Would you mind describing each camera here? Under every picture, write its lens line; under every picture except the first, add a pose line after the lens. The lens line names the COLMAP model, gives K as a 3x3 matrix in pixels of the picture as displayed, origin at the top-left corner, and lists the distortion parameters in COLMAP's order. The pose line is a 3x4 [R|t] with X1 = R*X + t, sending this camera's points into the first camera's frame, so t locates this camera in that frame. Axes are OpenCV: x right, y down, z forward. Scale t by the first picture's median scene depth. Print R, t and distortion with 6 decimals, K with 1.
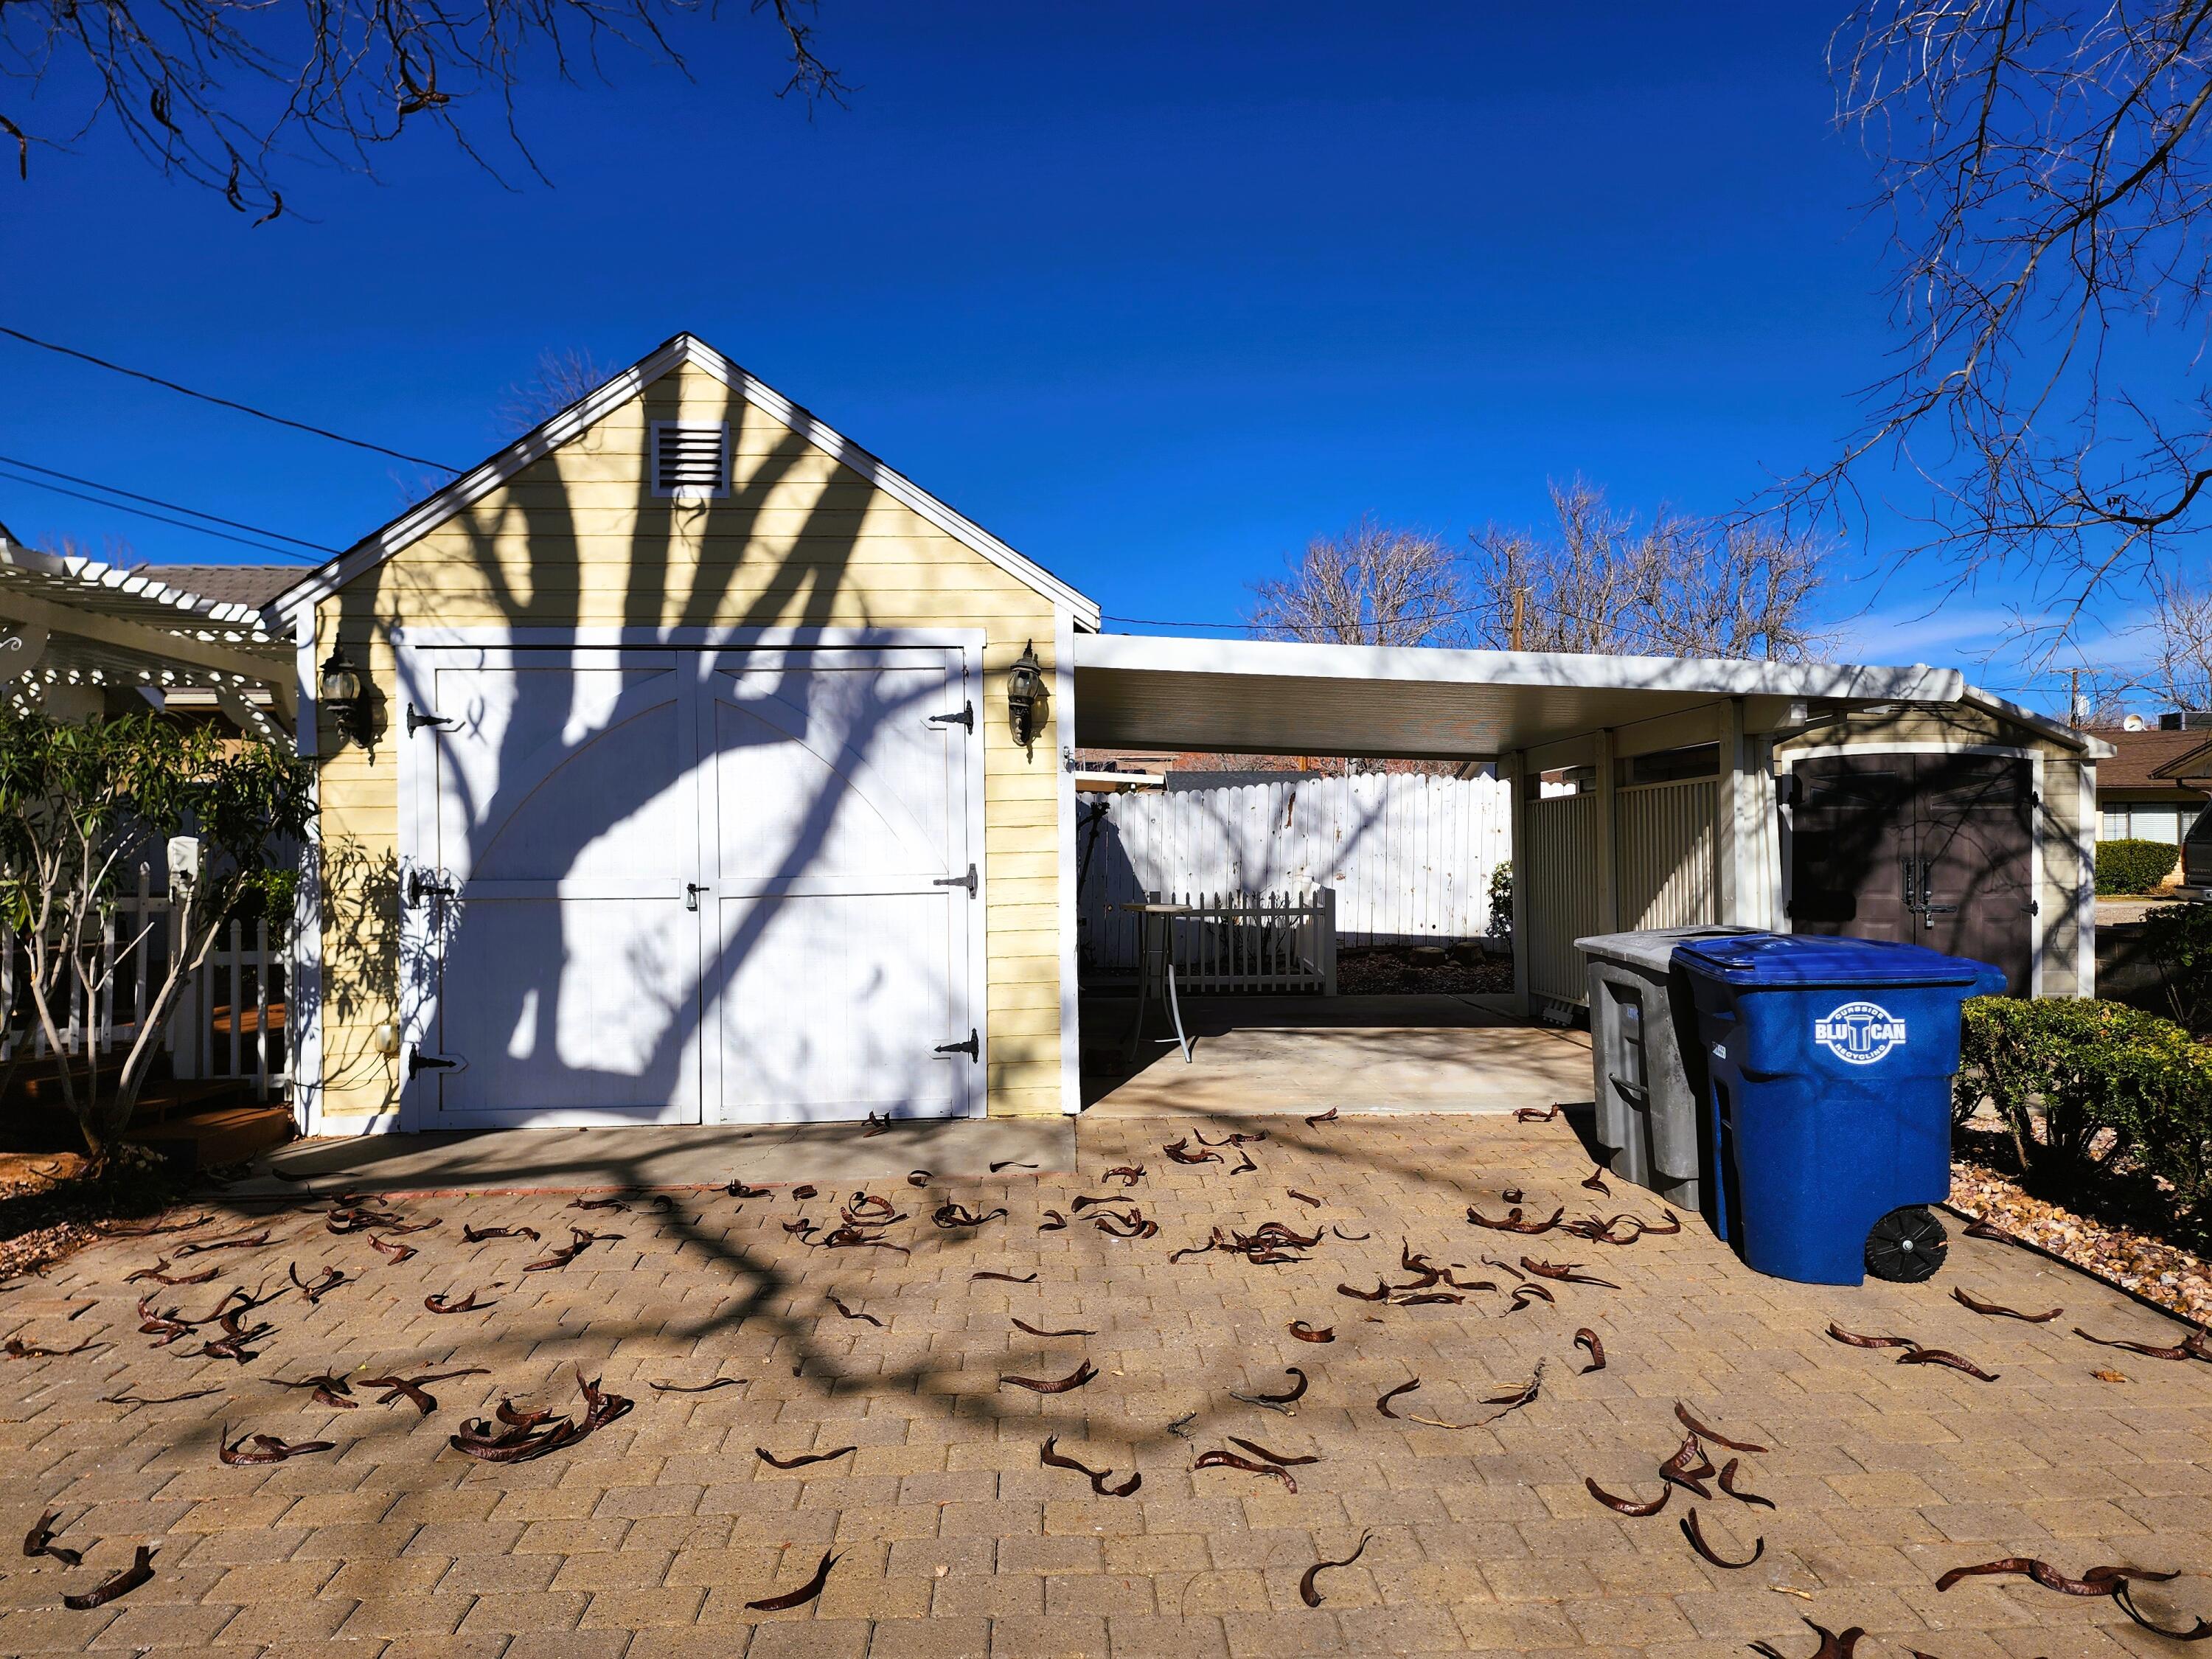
lens RADIAL K [[1493.2, 0, 1106.0], [0, 1493.2, 829.5], [0, 0, 1]] dist [0.020652, -0.001332]
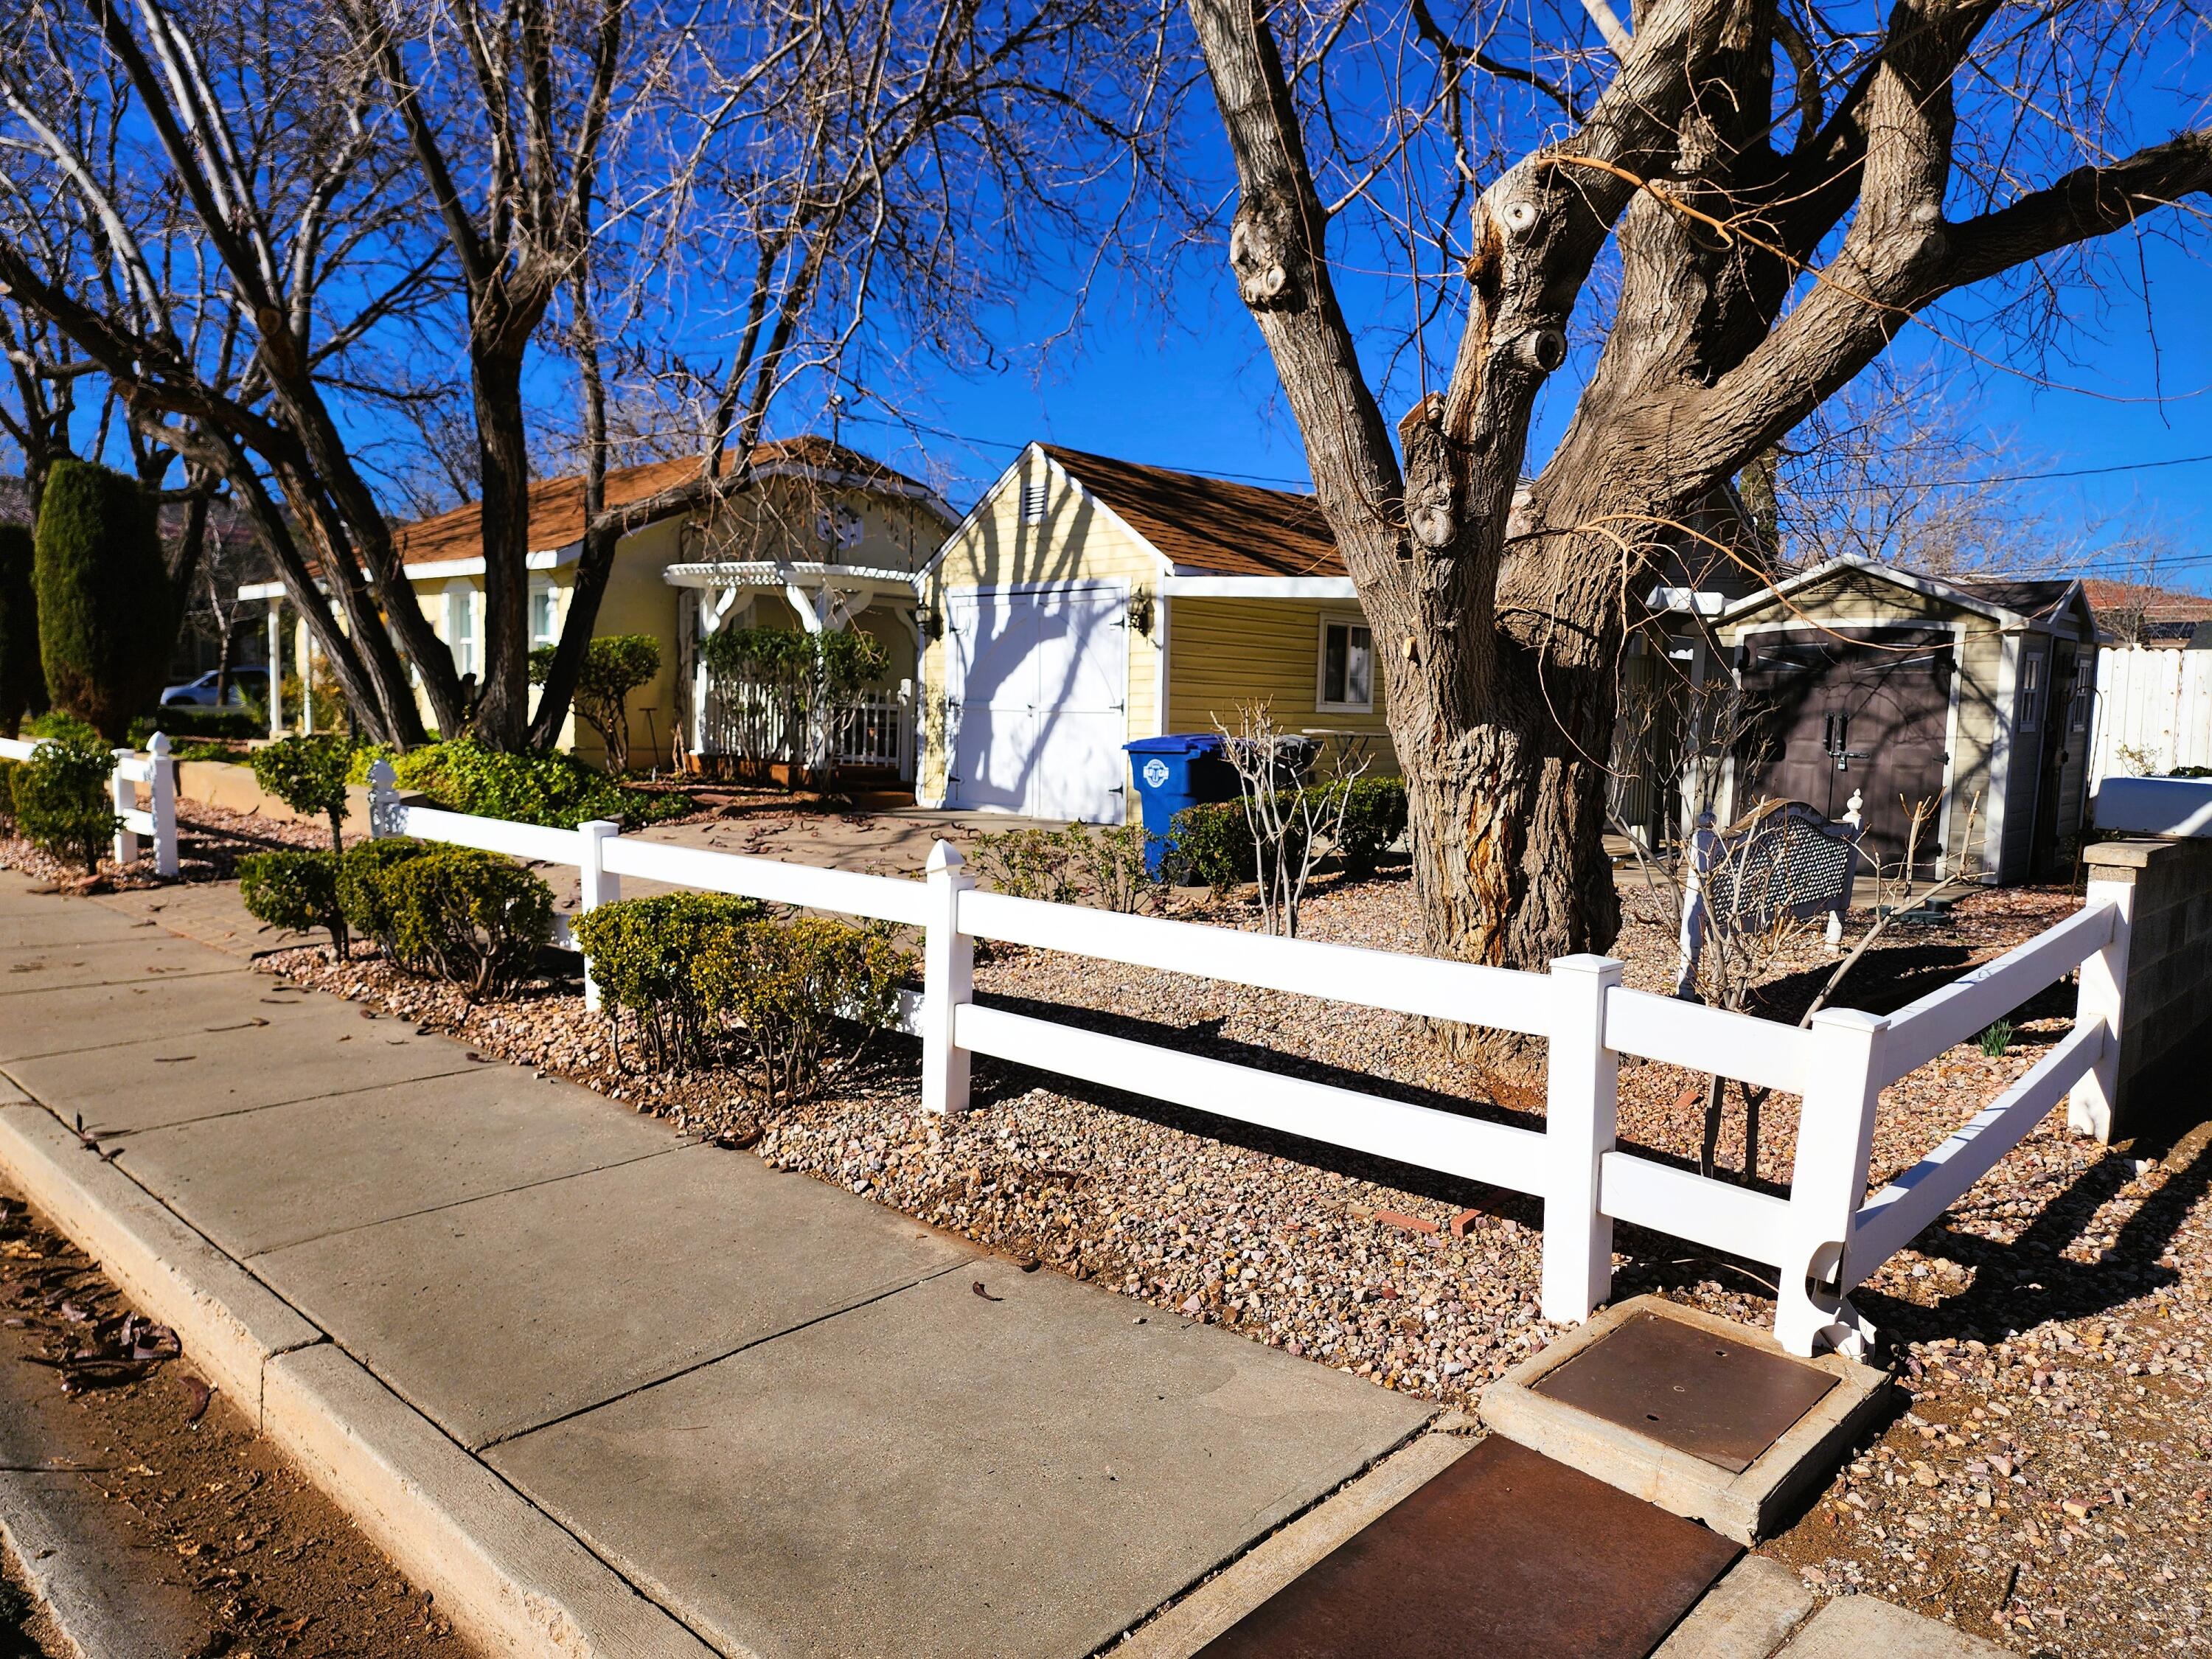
lens RADIAL K [[1493.2, 0, 1106.0], [0, 1493.2, 829.5], [0, 0, 1]] dist [0.020652, -0.001332]
pose [[0.672313, 0.084167, -0.735467, 1.376598], [-0.013453, 0.994740, 0.101541, -0.003982], [0.740145, -0.058373, 0.669909, -0.361221]]
